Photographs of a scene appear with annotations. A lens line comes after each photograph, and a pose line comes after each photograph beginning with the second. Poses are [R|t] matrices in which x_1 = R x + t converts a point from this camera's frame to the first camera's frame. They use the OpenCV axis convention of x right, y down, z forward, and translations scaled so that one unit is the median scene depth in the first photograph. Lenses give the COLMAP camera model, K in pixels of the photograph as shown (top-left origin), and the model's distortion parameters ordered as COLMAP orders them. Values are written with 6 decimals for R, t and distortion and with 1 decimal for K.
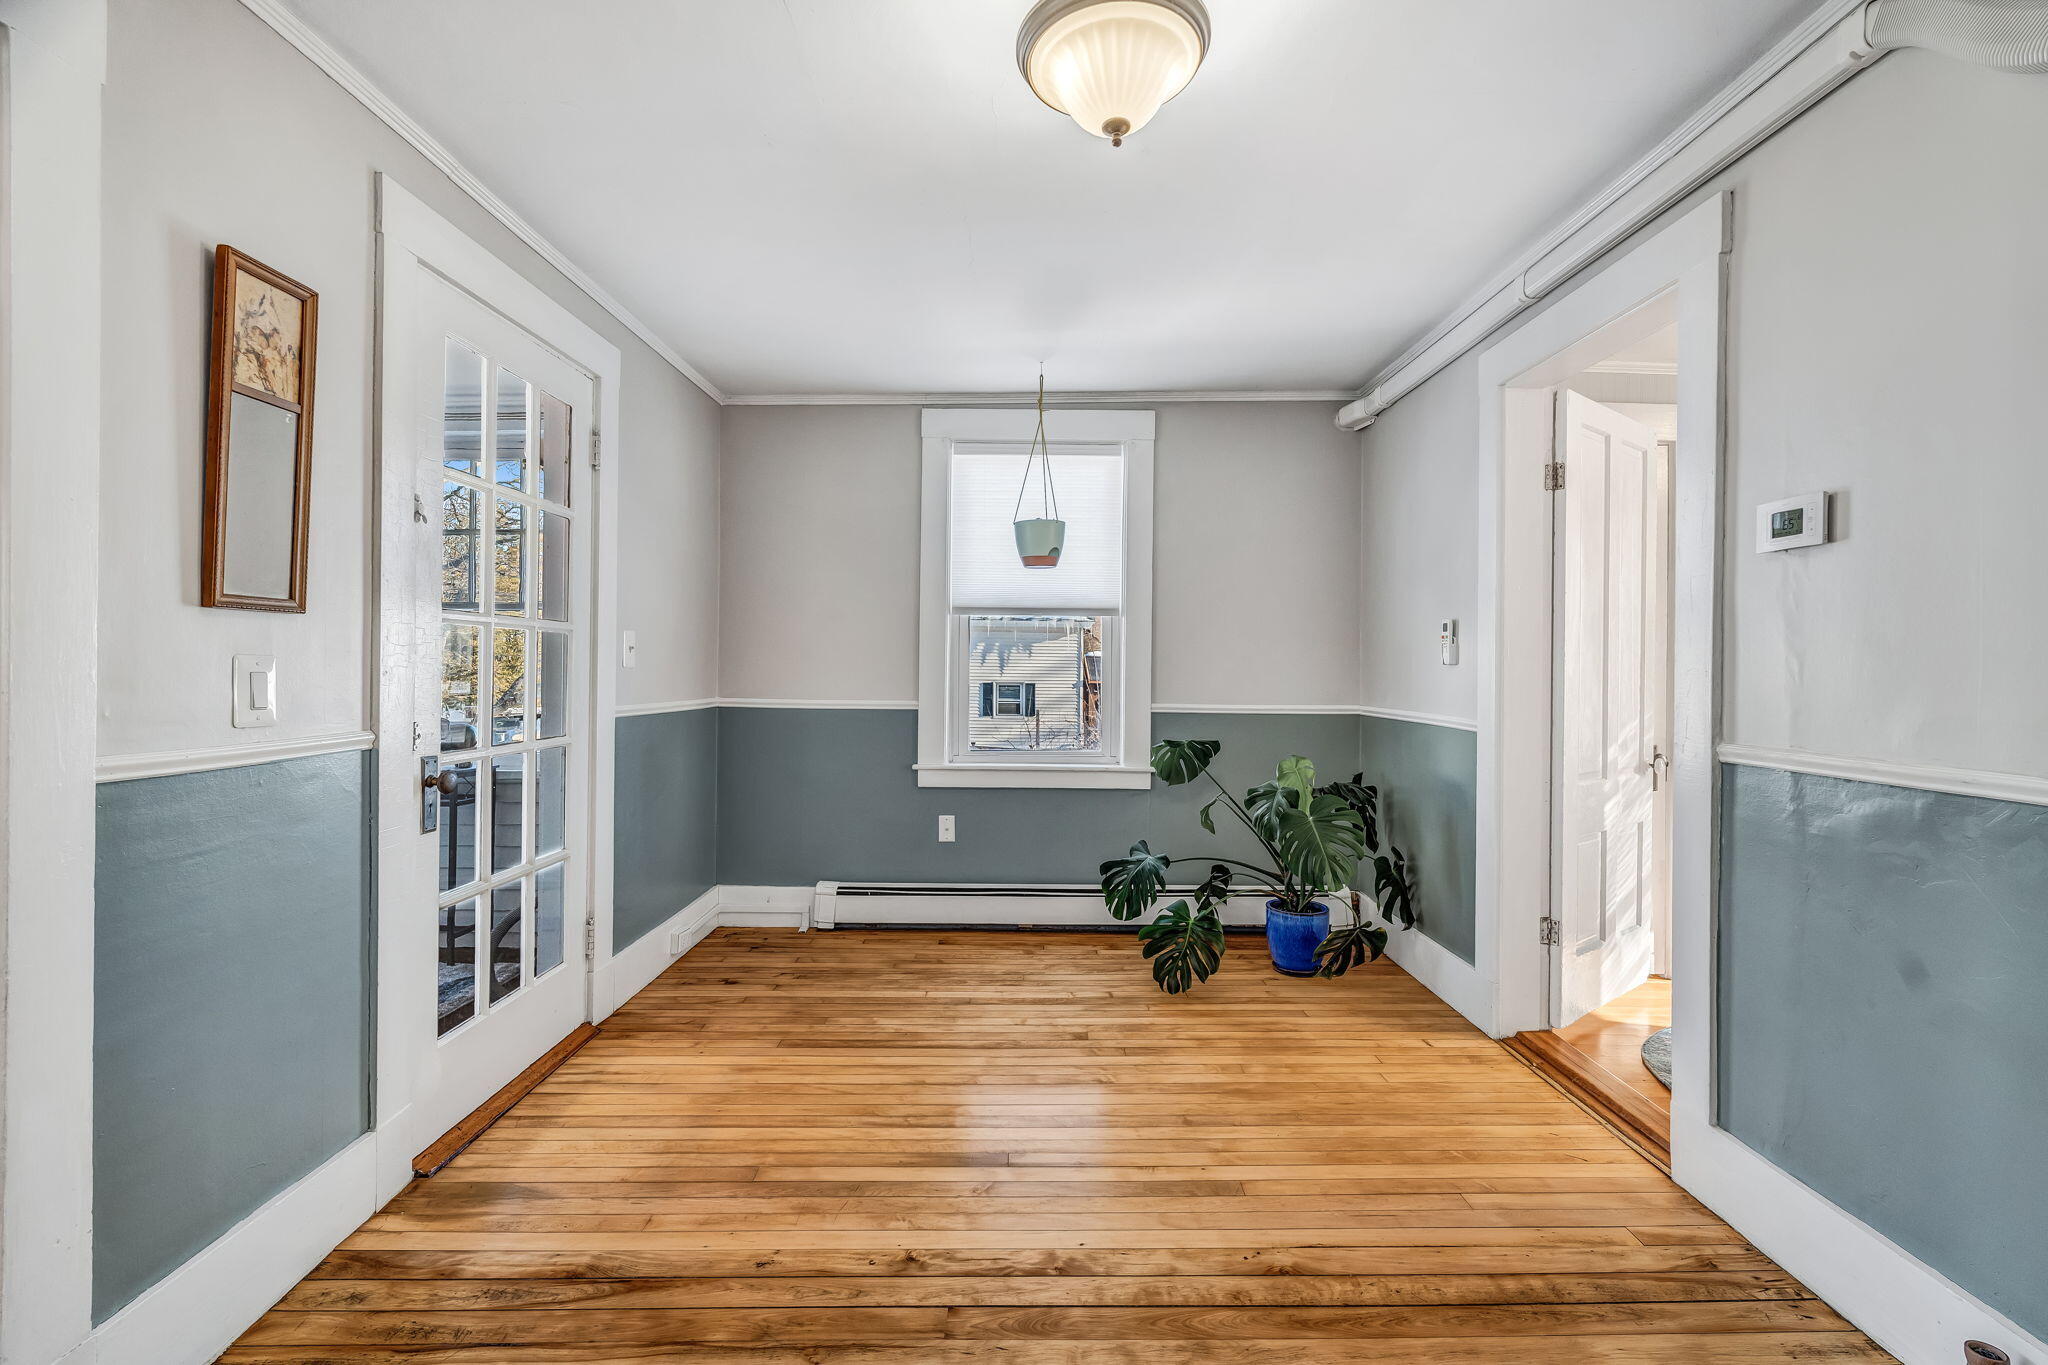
lens RADIAL K [[896.9, 0, 1020.1], [0, 896.9, 673.3], [0, 0, 1]] dist [-0.001111, 0.000288]
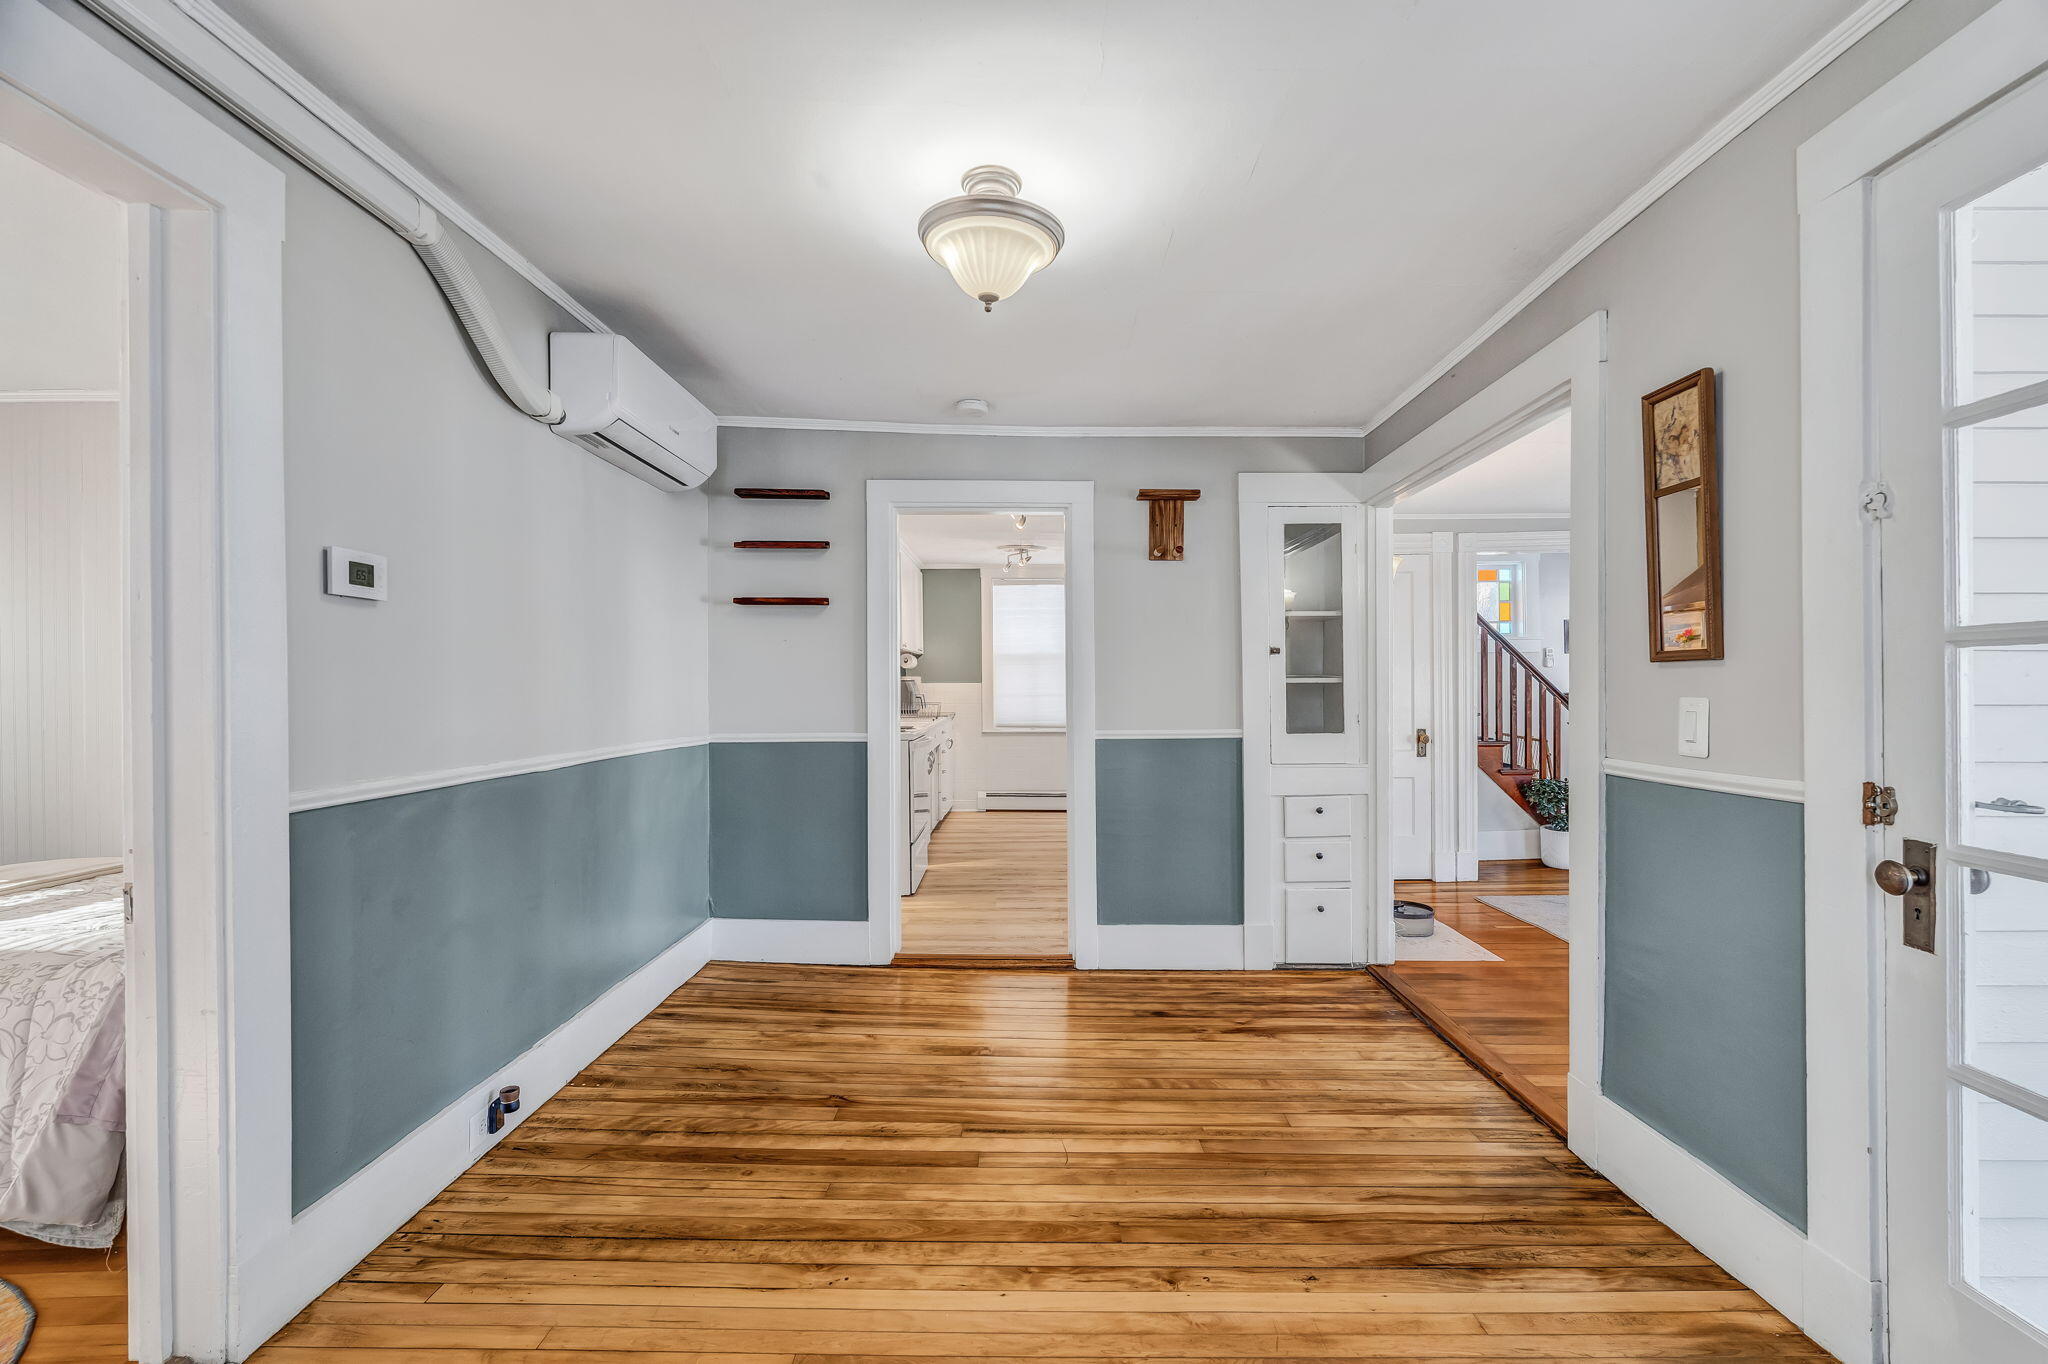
lens RADIAL K [[896.9, 0, 1026.1], [0, 896.9, 688.8], [0, 0, 1]] dist [-0.001111, 0.000288]
pose [[-0.999989, -0.001722, -0.004411, 0.052184], [-0.001765, 0.999951, 0.009752, -0.039589], [0.004394, 0.009760, -0.999943, 2.100219]]
